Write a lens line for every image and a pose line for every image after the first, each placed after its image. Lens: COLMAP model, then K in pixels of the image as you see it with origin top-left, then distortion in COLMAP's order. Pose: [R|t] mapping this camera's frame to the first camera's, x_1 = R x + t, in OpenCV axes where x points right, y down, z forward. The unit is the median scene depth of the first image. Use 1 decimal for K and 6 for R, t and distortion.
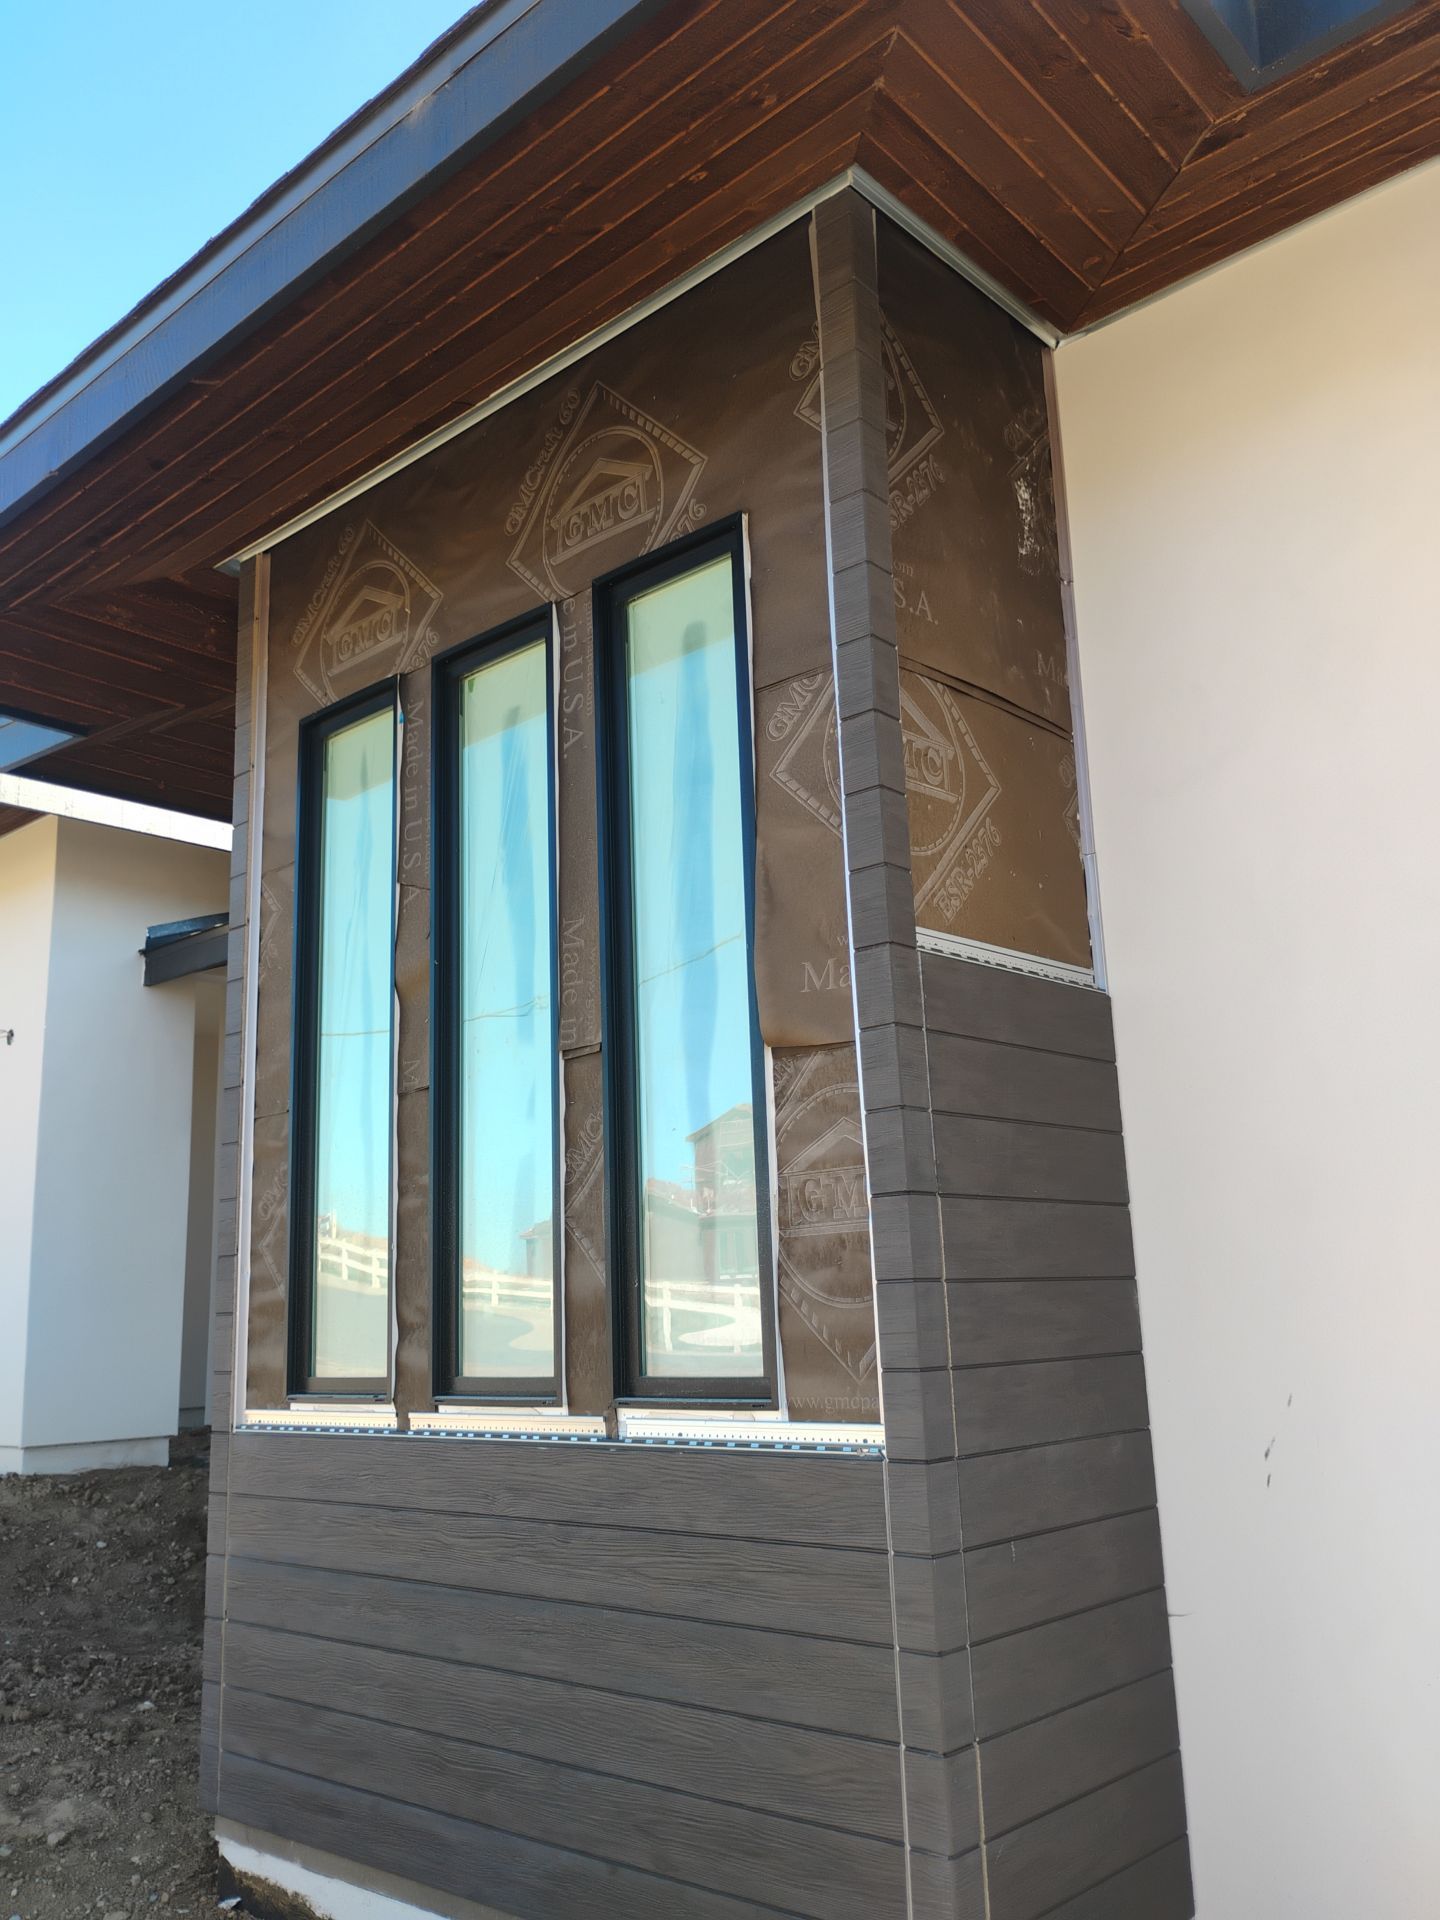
lens RADIAL K [[1572.2, 0, 693.5], [0, 1572.2, 972.5], [0, 0, 1]] dist [0.007395, -0.001335]
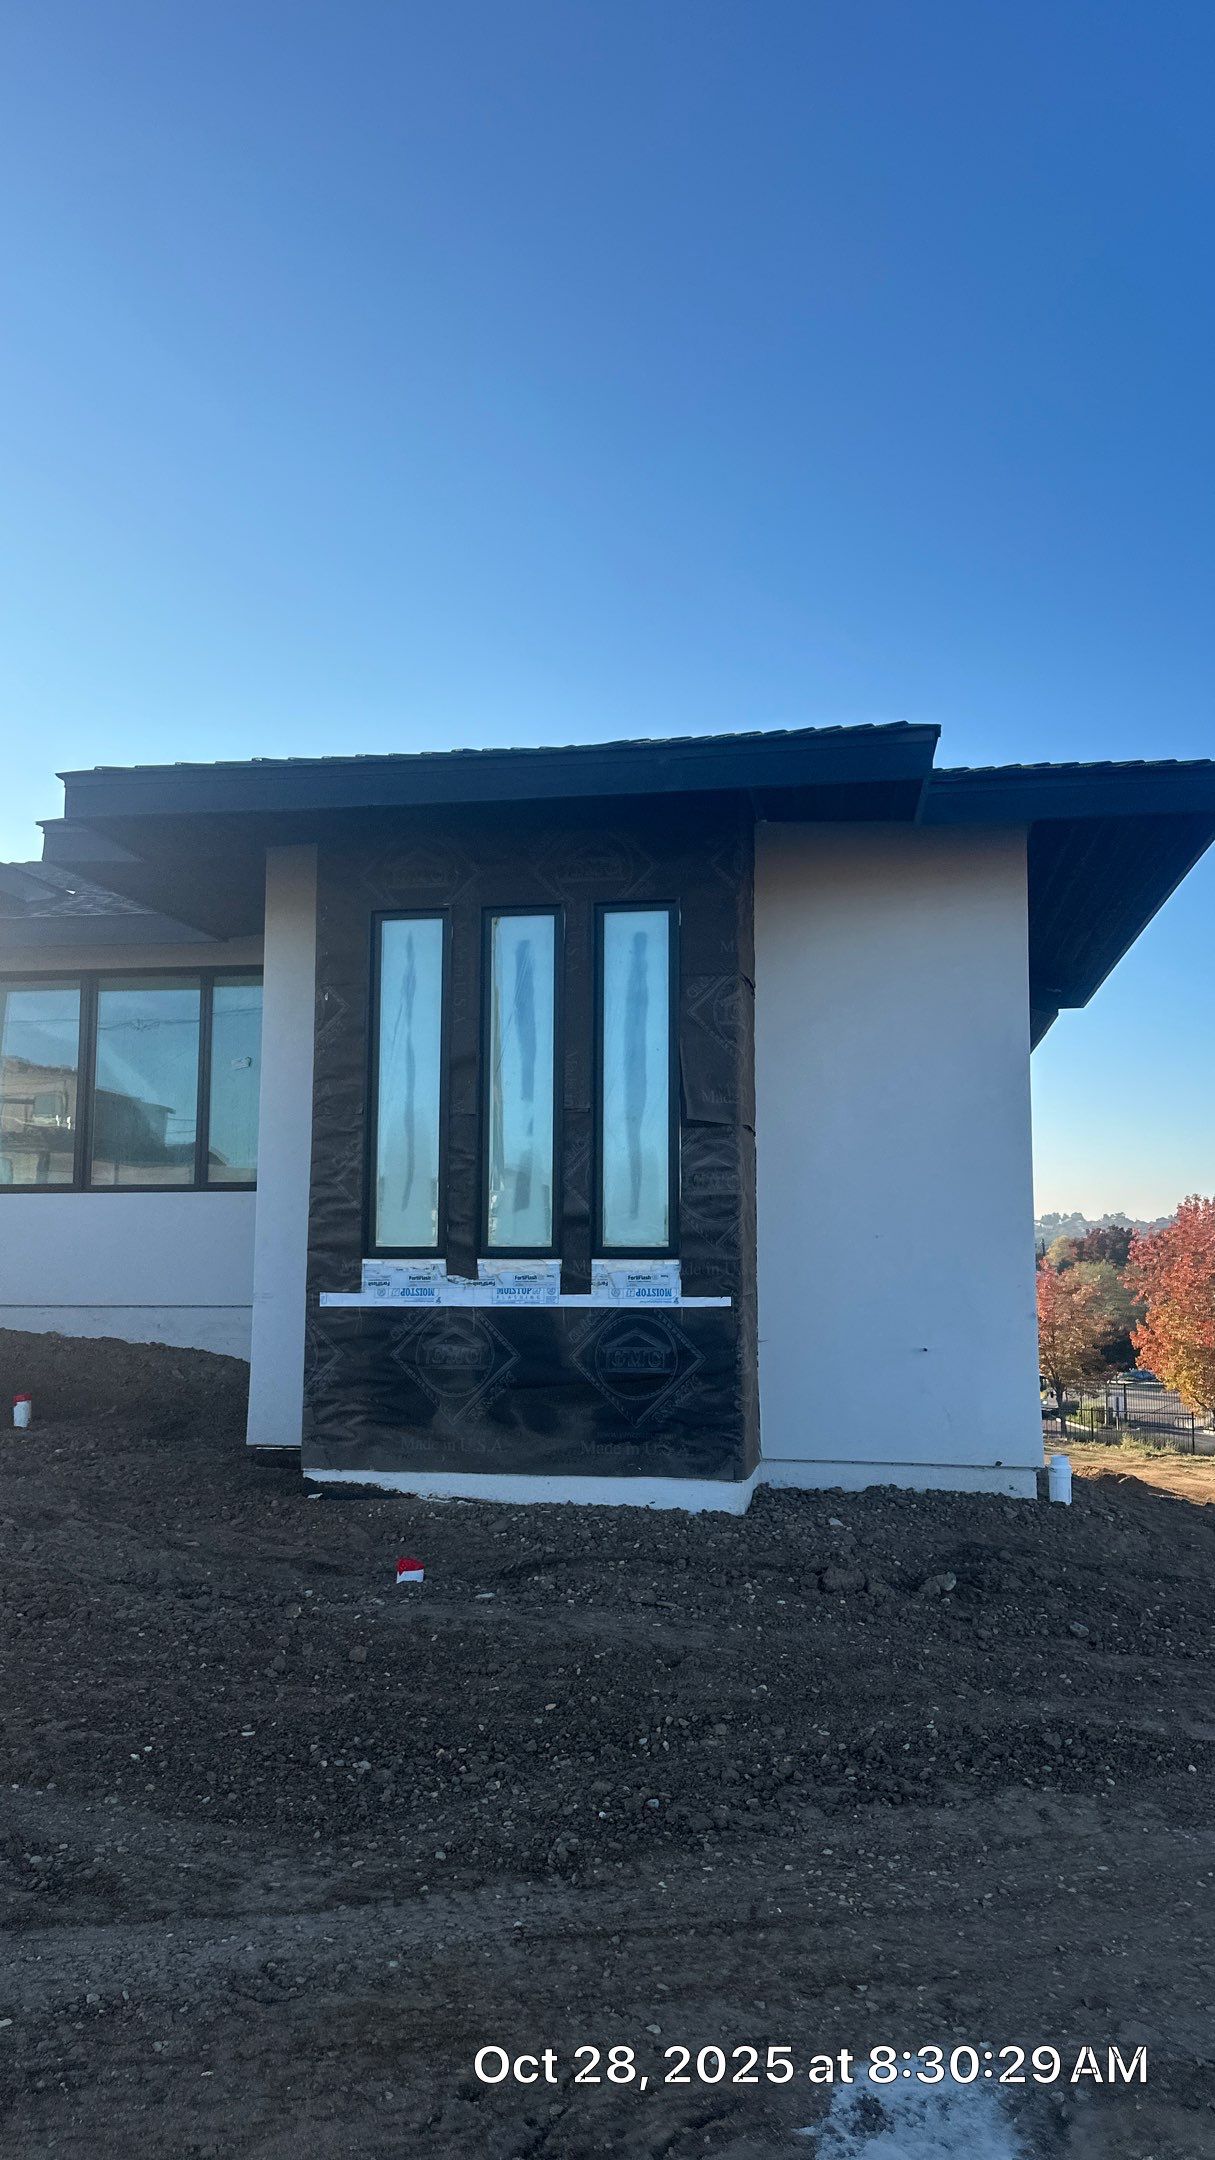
lens RADIAL K [[1469.4, 0, 607.5], [0, 1469.4, 1080.0], [0, 0, 1]] dist [0.090177, -0.131879]
pose [[0.835208, 0.105197, 0.539779, -1.157139], [-0.148127, 0.988291, 0.036592, -0.076907], [-0.529609, -0.110518, 0.841011, -0.815122]]
